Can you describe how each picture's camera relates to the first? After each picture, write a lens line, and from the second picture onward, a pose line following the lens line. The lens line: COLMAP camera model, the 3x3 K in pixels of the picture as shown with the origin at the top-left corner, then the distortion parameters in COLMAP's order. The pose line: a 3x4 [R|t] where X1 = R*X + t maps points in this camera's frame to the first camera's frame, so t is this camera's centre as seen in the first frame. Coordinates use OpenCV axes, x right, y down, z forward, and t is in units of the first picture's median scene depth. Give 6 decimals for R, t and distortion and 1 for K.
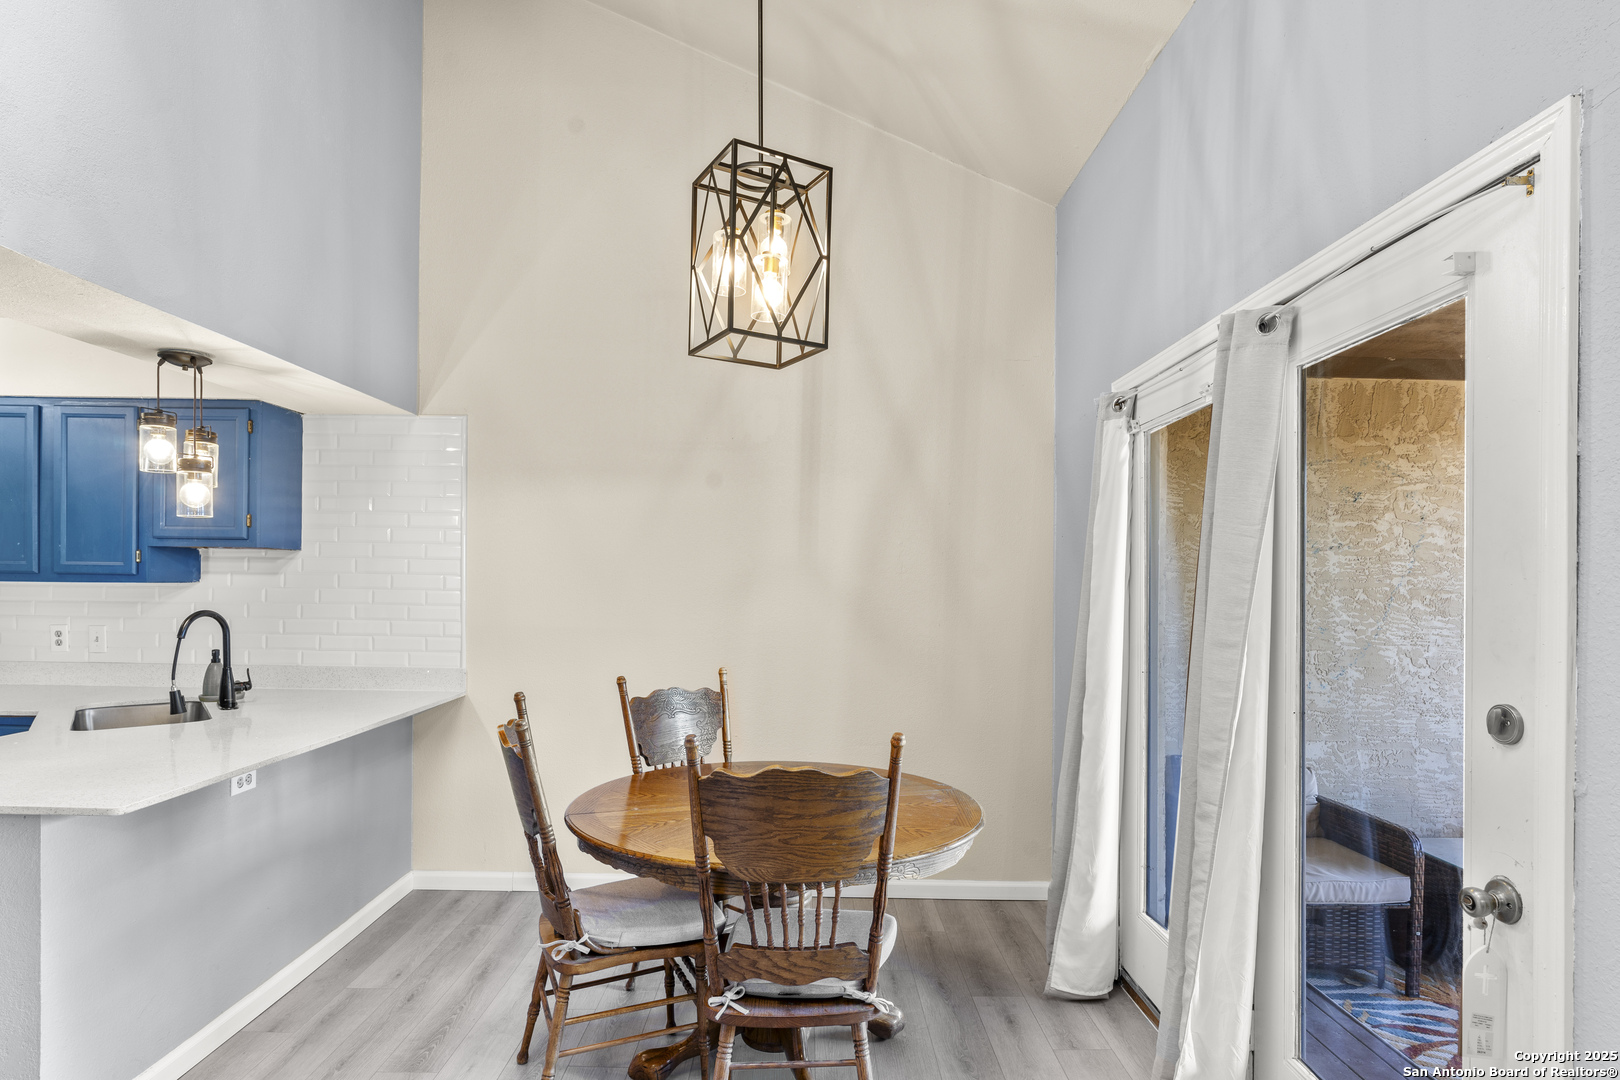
lens RADIAL K [[850.5, 0, 804.7], [0, 850.5, 590.4], [0, 0, 1]] dist [-0.001857, 0.001651]
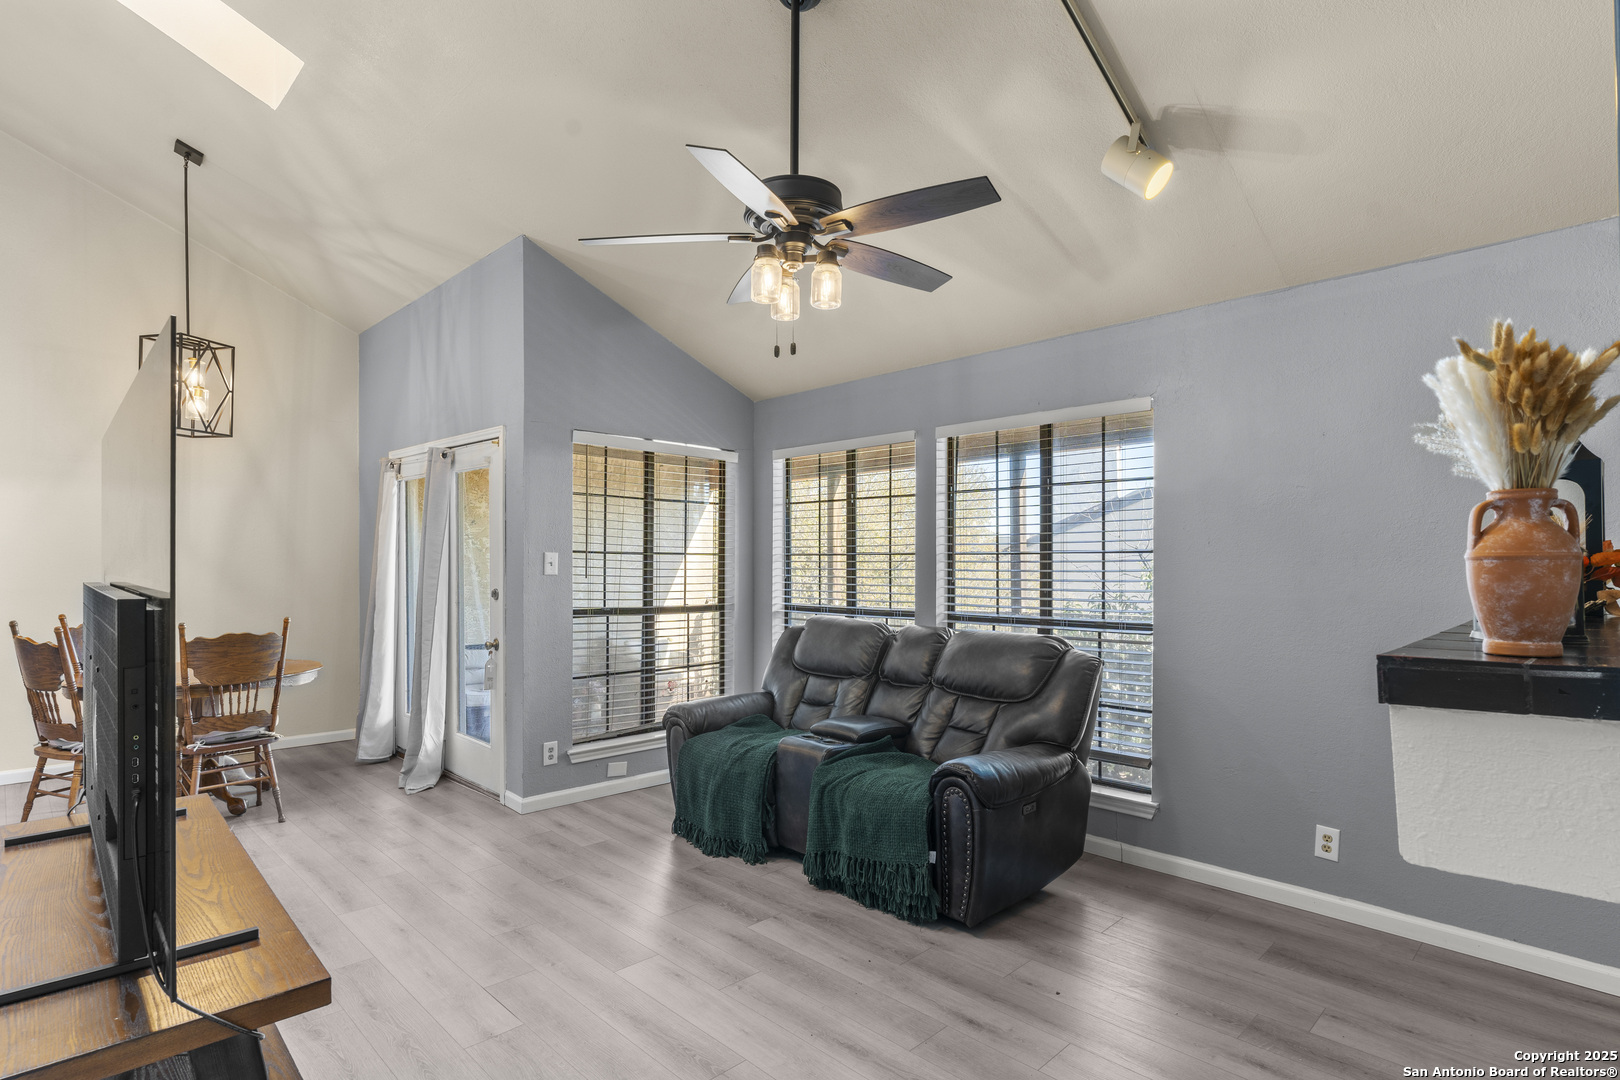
lens RADIAL K [[850.5, 0, 810.6], [0, 850.5, 555.0], [0, 0, 1]] dist [-0.001857, 0.001651]
pose [[0.719642, -0.007988, 0.694299, -0.502080], [0.009478, 0.999954, 0.001680, 0.000976], [-0.694281, 0.005372, 0.719684, -1.798021]]
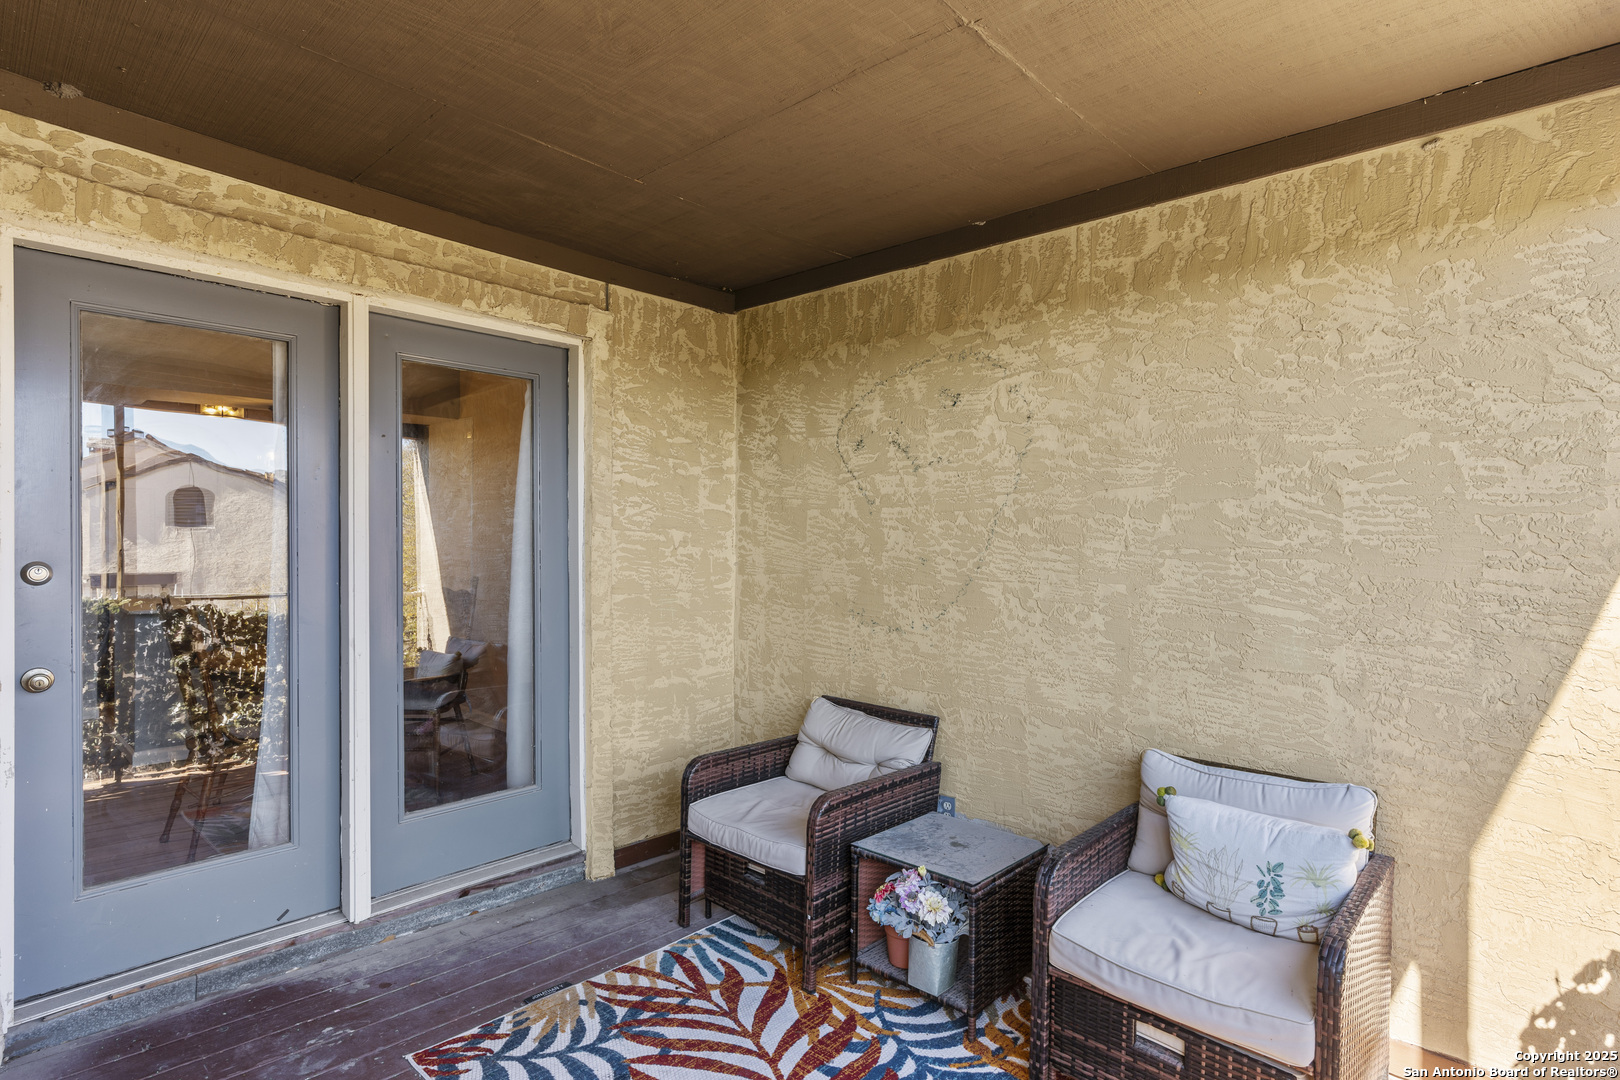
lens RADIAL K [[850.5, 0, 808.5], [0, 850.5, 544.6], [0, 0, 1]] dist [-0.001857, 0.001651]
pose [[0.713015, 0.000668, -0.701149, 1.122291], [-0.003406, 0.999991, -0.002512, 0.032924], [0.701141, 0.004179, 0.713010, 0.311272]]
